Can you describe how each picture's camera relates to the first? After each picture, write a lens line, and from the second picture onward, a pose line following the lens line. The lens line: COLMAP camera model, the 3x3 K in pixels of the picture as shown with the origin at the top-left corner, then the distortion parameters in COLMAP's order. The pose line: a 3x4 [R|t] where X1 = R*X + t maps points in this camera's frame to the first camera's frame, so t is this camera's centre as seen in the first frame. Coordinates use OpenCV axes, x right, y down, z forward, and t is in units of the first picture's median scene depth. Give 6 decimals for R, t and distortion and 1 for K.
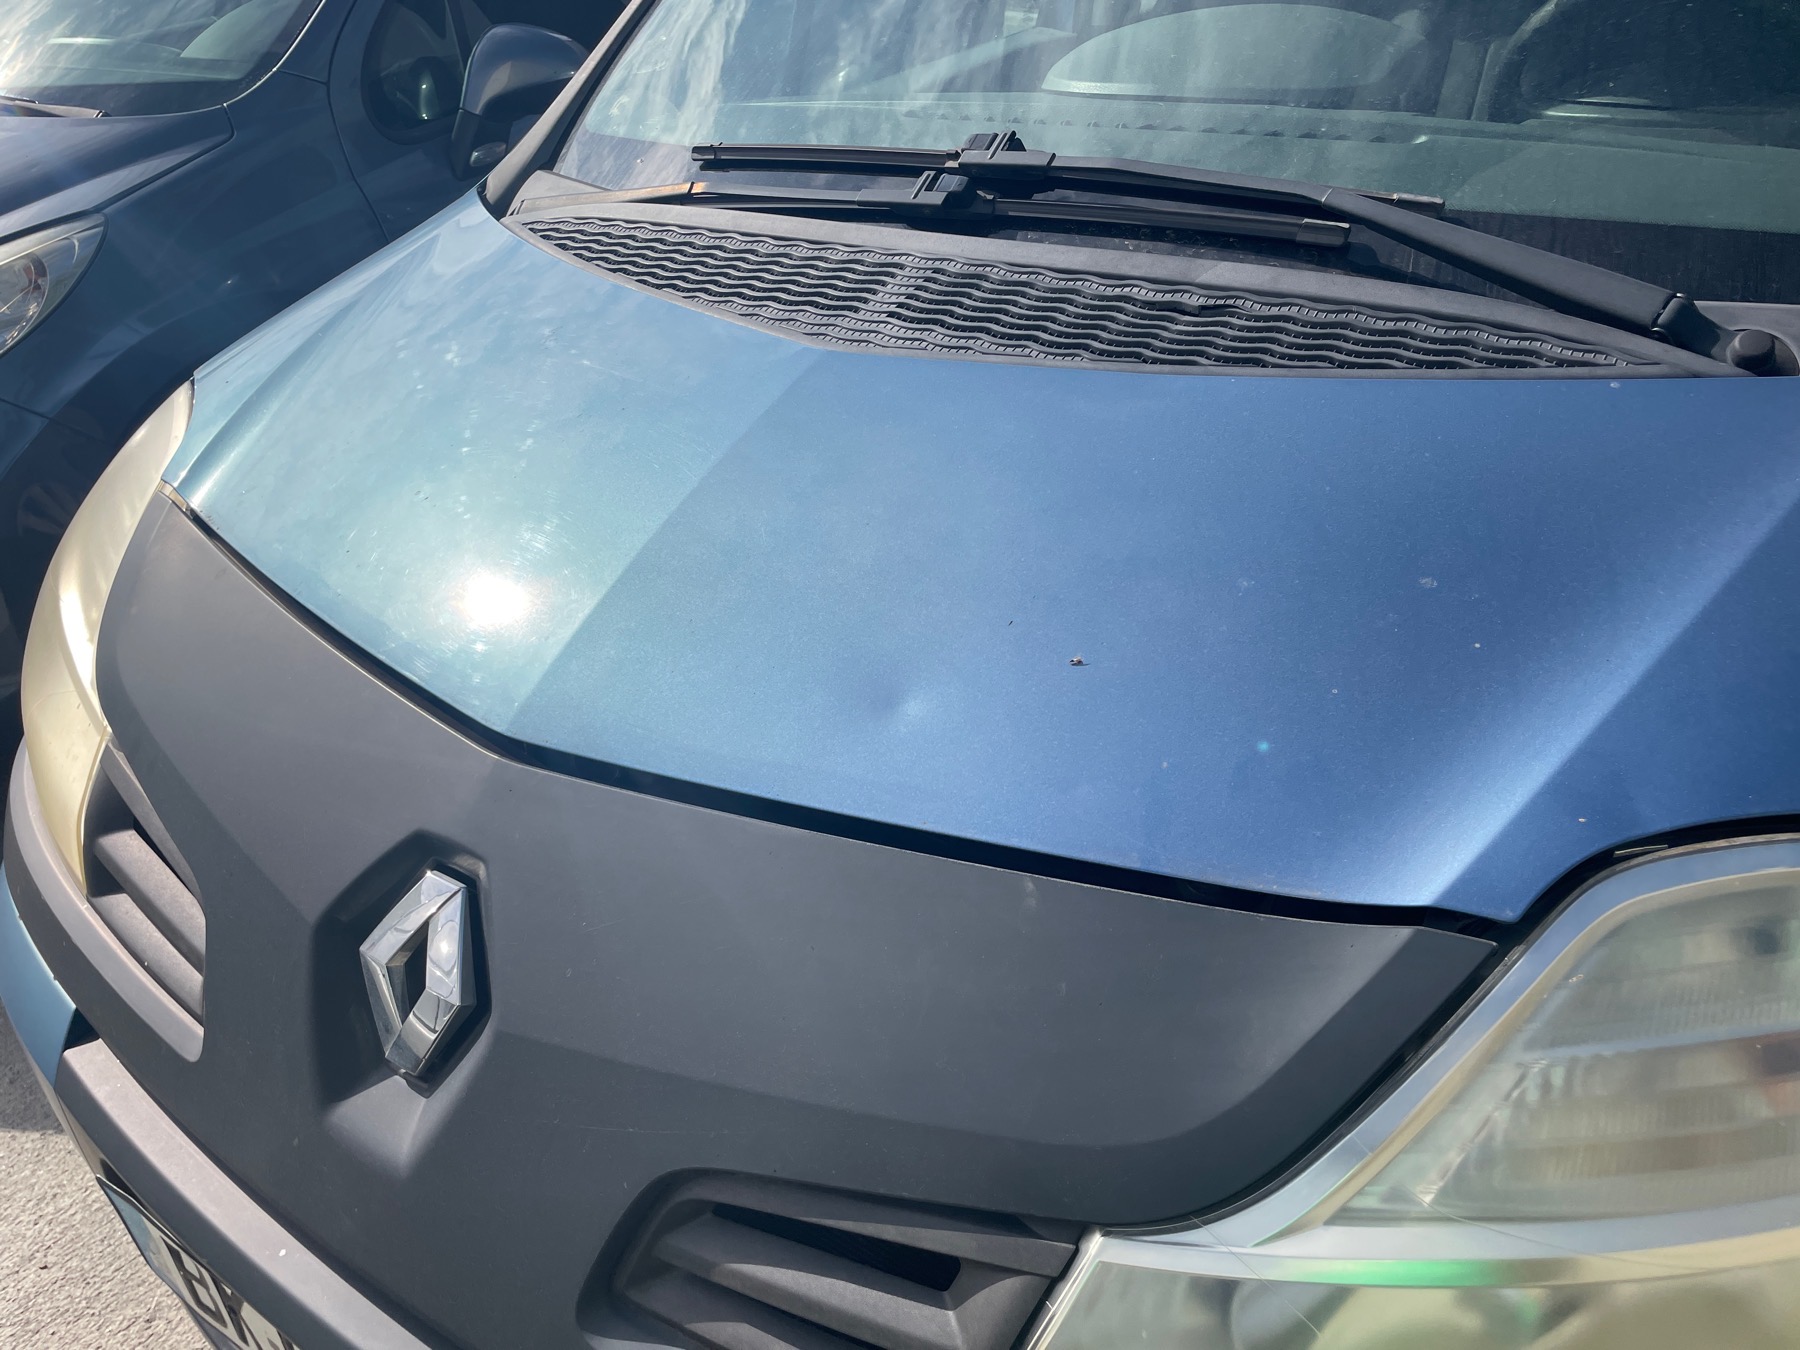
lens RADIAL K [[1367.2, 0, 882.0], [0, 1367.2, 672.6], [0, 0, 1]] dist [0.081451, -0.104784]
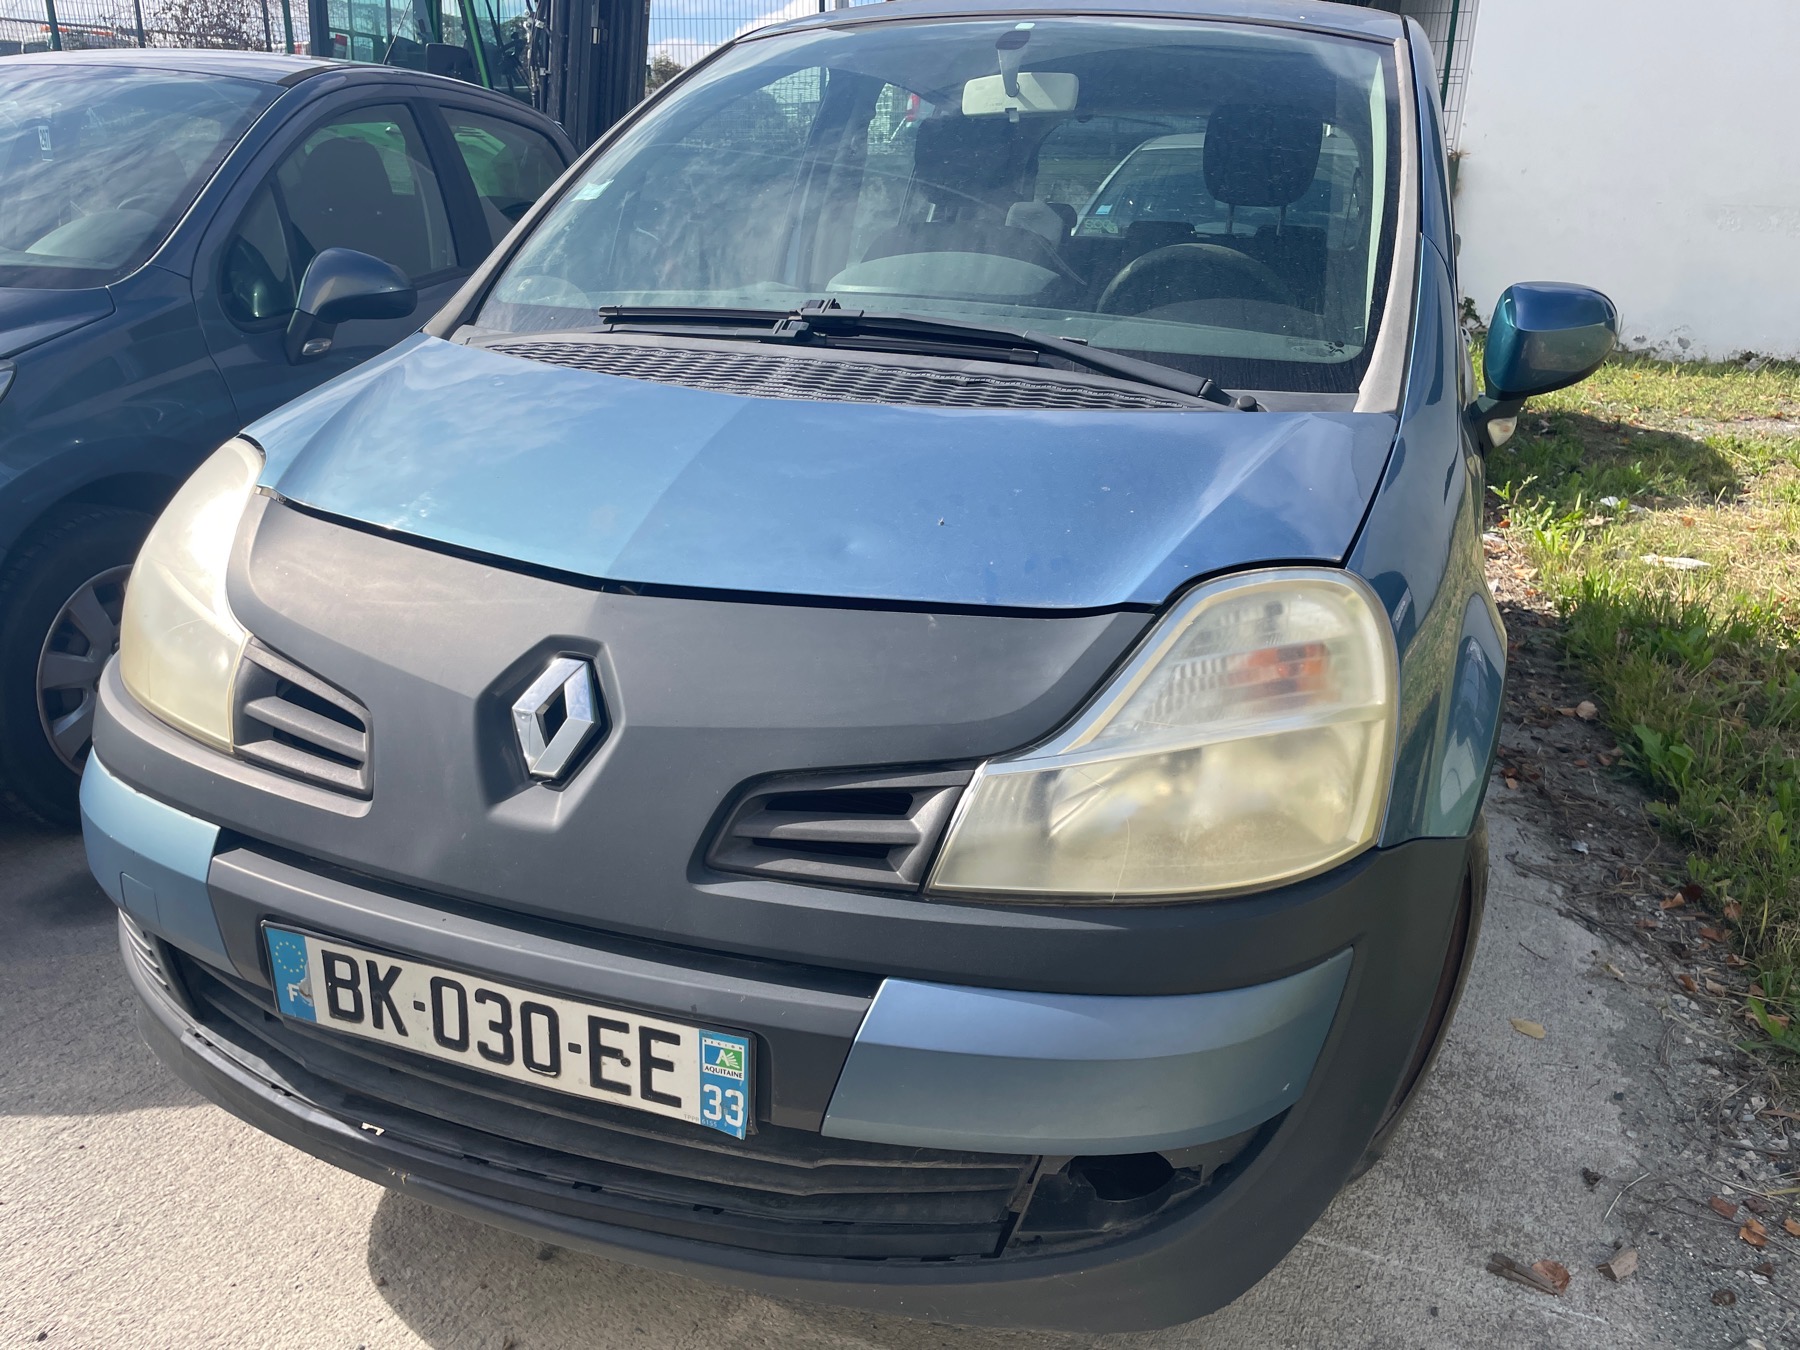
lens RADIAL K [[1367.2, 0, 894.8], [0, 1367.2, 679.8], [0, 0, 1]] dist [0.081451, -0.104784]
pose [[0.965193, -0.005410, 0.261483, -0.312480], [0.055214, 0.981468, -0.183501, 0.416617], [-0.255644, 0.191552, 0.947604, -0.554722]]
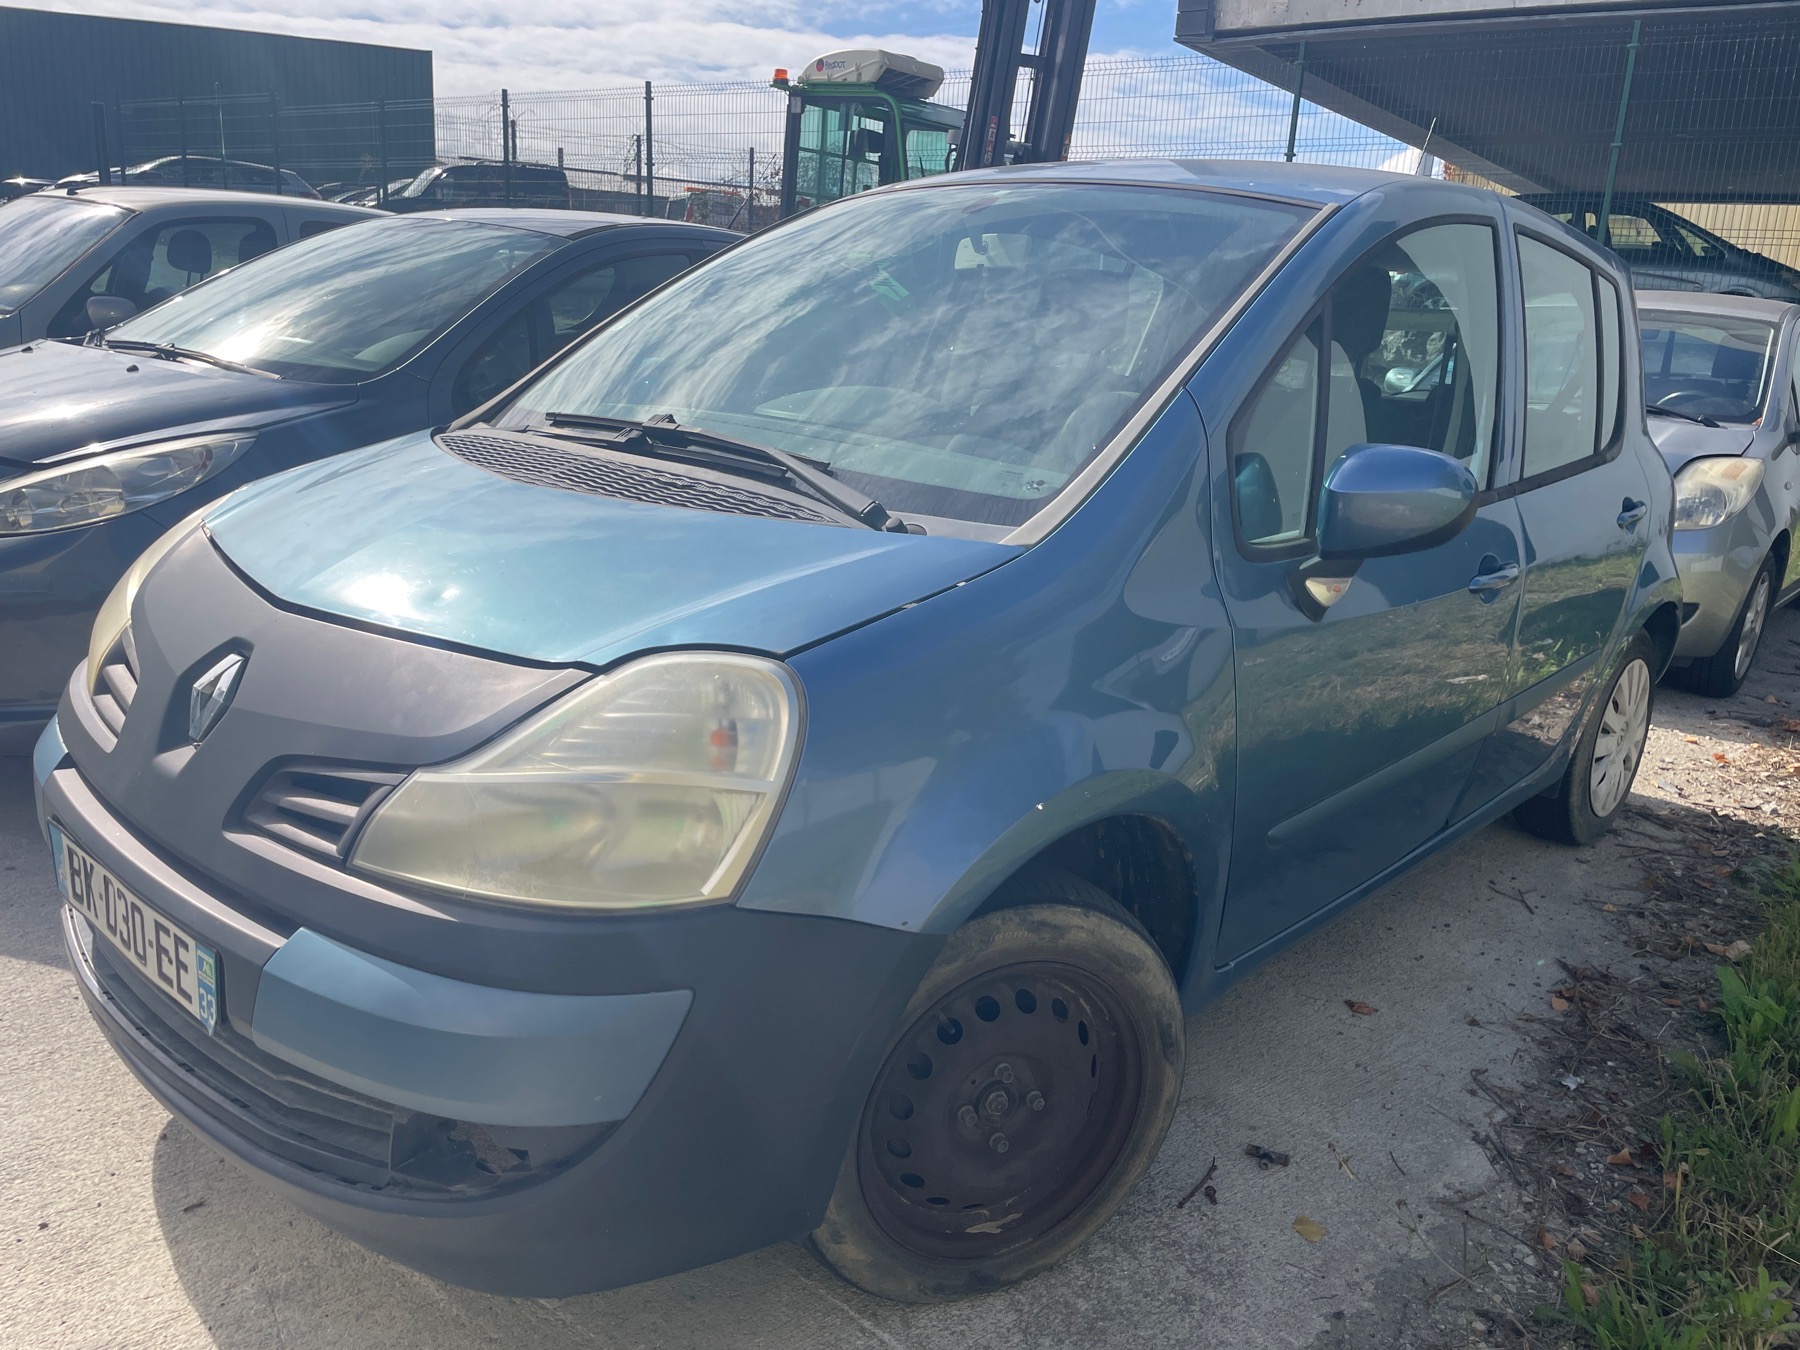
lens RADIAL K [[1367.2, 0, 891.0], [0, 1367.2, 668.1], [0, 0, 1]] dist [0.081451, -0.104784]
pose [[0.982846, 0.147767, -0.110356, 0.789178], [-0.172183, 0.949585, -0.261995, 0.471270], [0.066078, 0.276502, 0.958739, -0.859661]]
